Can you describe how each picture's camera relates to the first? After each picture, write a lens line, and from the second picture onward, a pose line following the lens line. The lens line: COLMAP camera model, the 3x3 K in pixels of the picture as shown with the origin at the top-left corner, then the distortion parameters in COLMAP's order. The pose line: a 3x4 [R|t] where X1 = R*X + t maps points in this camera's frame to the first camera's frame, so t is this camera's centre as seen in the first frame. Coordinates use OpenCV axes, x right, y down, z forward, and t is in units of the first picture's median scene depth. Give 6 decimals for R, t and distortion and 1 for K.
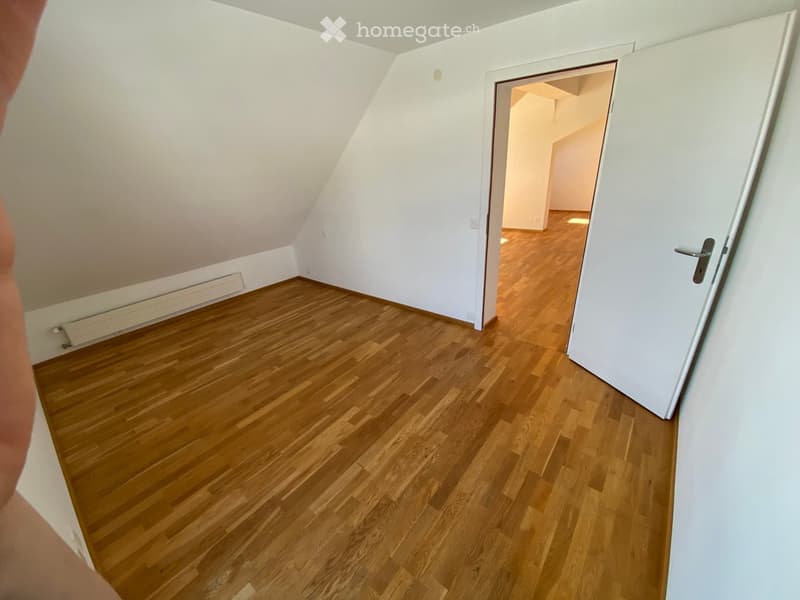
lens RADIAL K [[324.5, 0, 397.7], [0, 324.5, 295.3], [0, 0, 1]] dist [-0.015195, -0.000206]
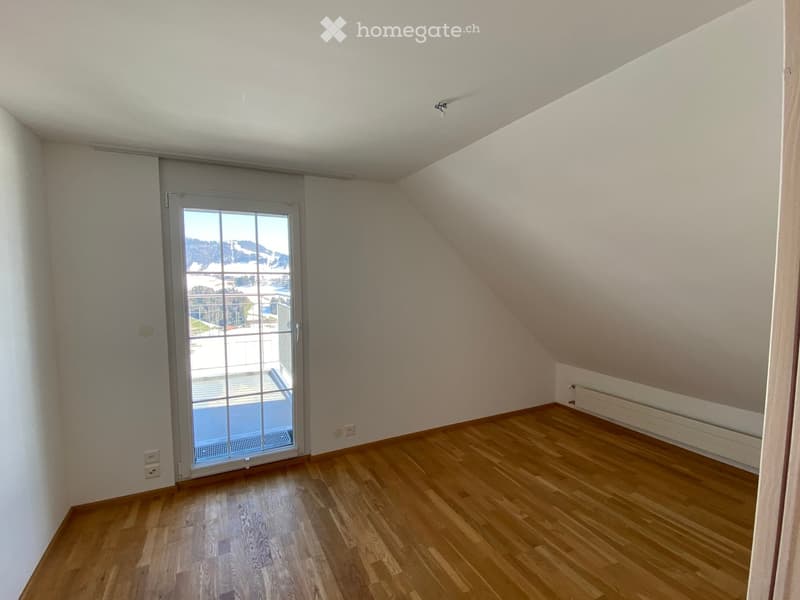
lens RADIAL K [[393.9, 0, 400.0], [0, 393.9, 300.0], [0, 0, 1]] dist [-0.041288, -0.000451]
pose [[-0.441027, 0.097935, -0.892134, 0.486401], [-0.327611, 0.907870, 0.261617, -0.361867], [0.835563, 0.407654, -0.368311, 0.897465]]
